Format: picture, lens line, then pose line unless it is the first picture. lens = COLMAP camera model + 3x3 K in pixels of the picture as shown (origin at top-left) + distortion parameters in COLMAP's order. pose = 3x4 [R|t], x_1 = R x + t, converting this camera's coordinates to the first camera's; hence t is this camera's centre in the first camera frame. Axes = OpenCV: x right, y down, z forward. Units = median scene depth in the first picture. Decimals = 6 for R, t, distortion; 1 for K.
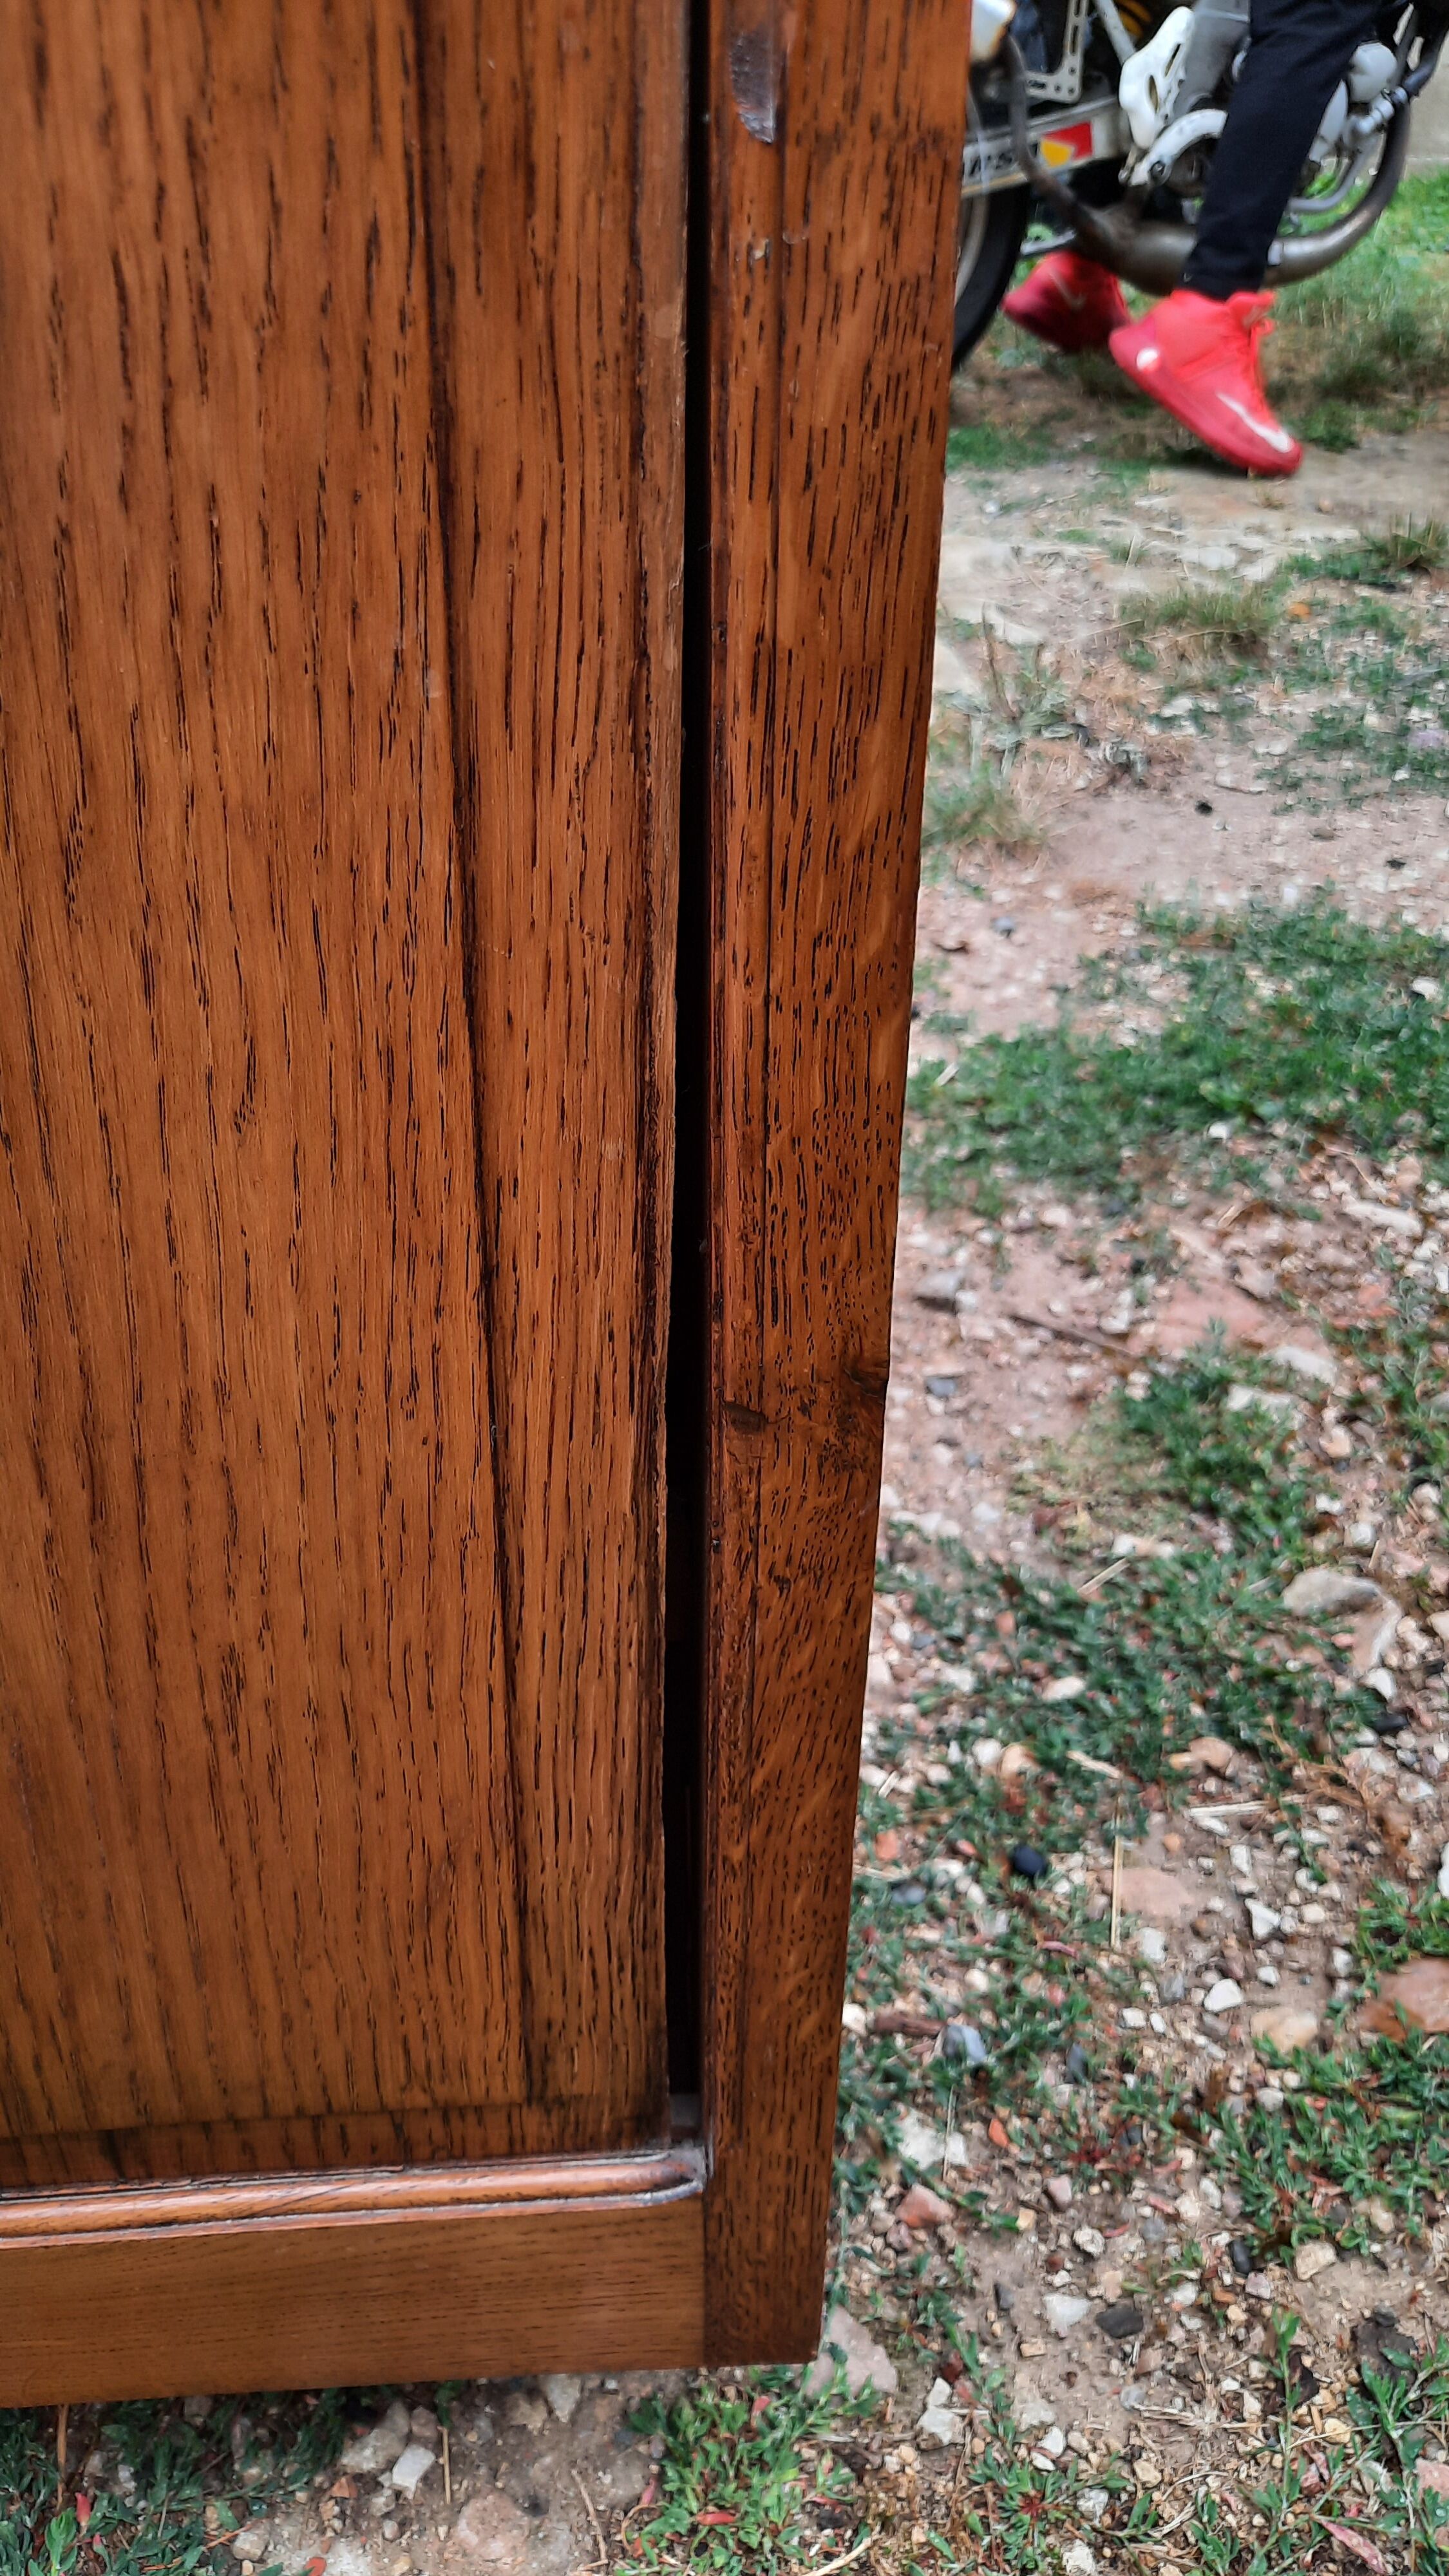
lens RADIAL K [[1785.2, 0, 722.0], [0, 1785.2, 1357.8], [0, 0, 1]] dist [0.039980, -0.050127]
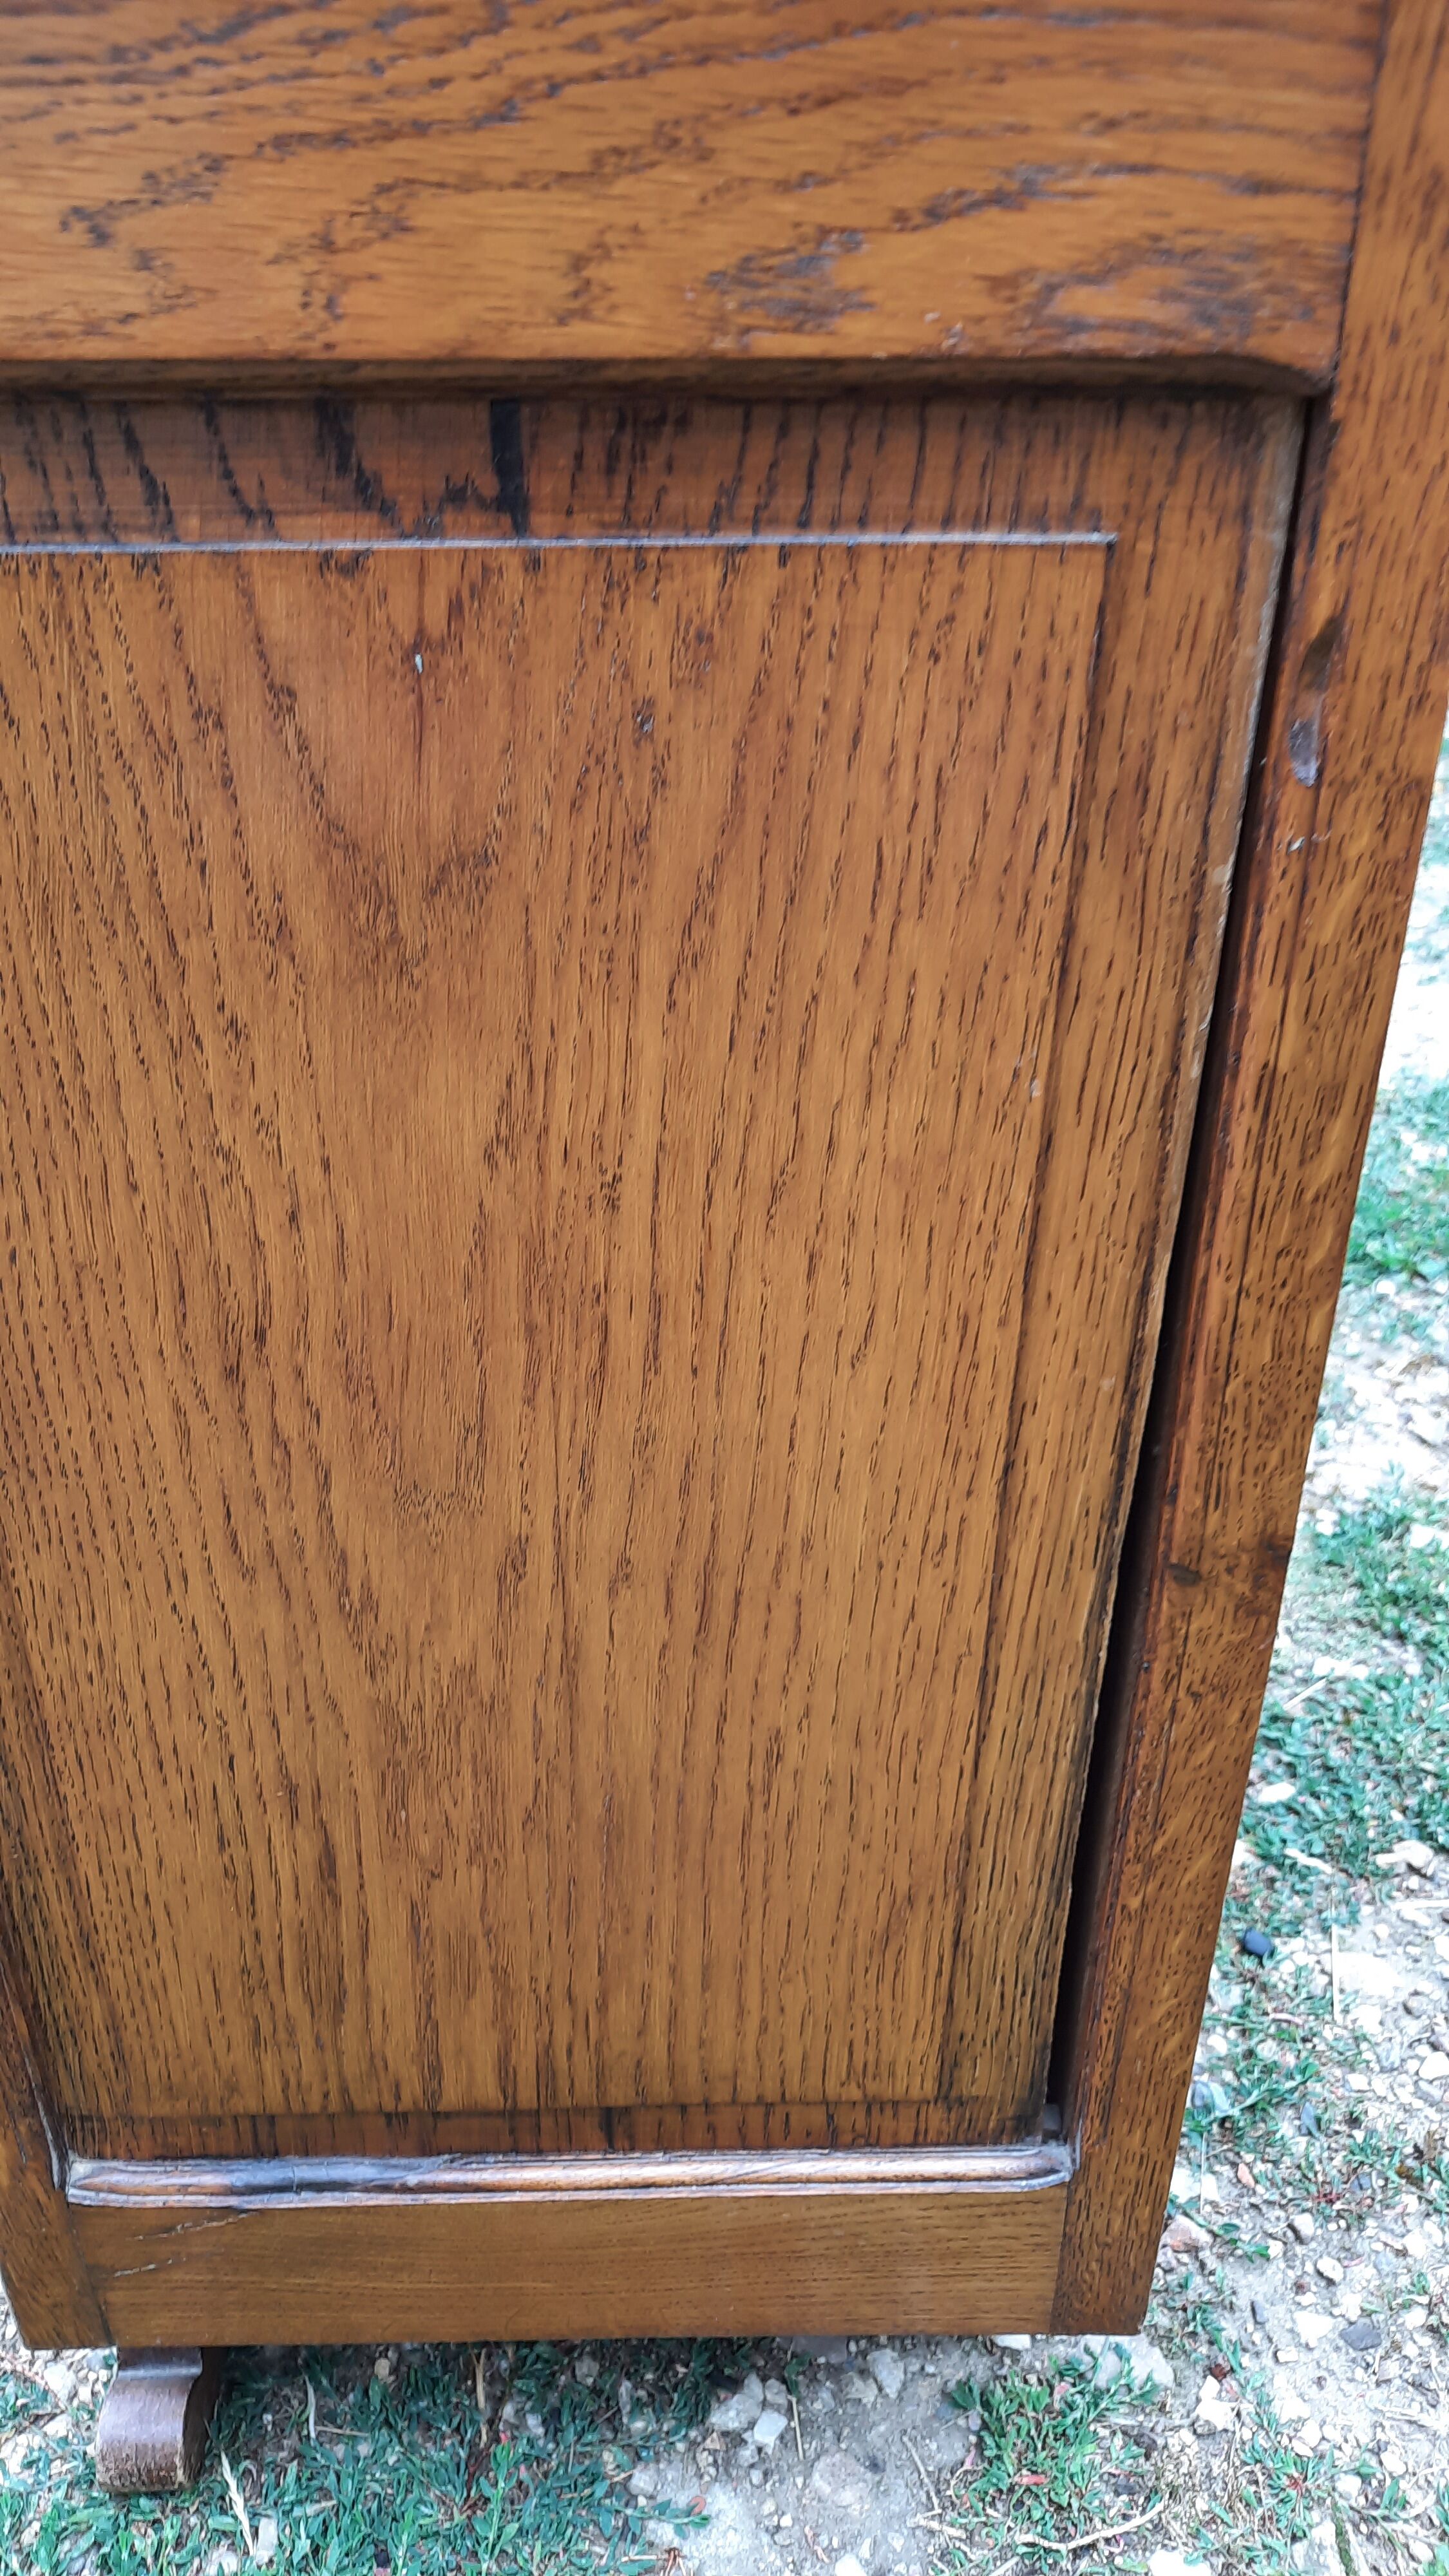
lens RADIAL K [[1785.2, 0, 722.0], [0, 1785.2, 1357.8], [0, 0, 1]] dist [0.039980, -0.050127]
pose [[0.998816, 0.022723, -0.043006, -0.211074], [-0.025008, 0.998262, -0.053362, -0.037404], [0.041719, 0.054374, 0.997649, -0.294382]]
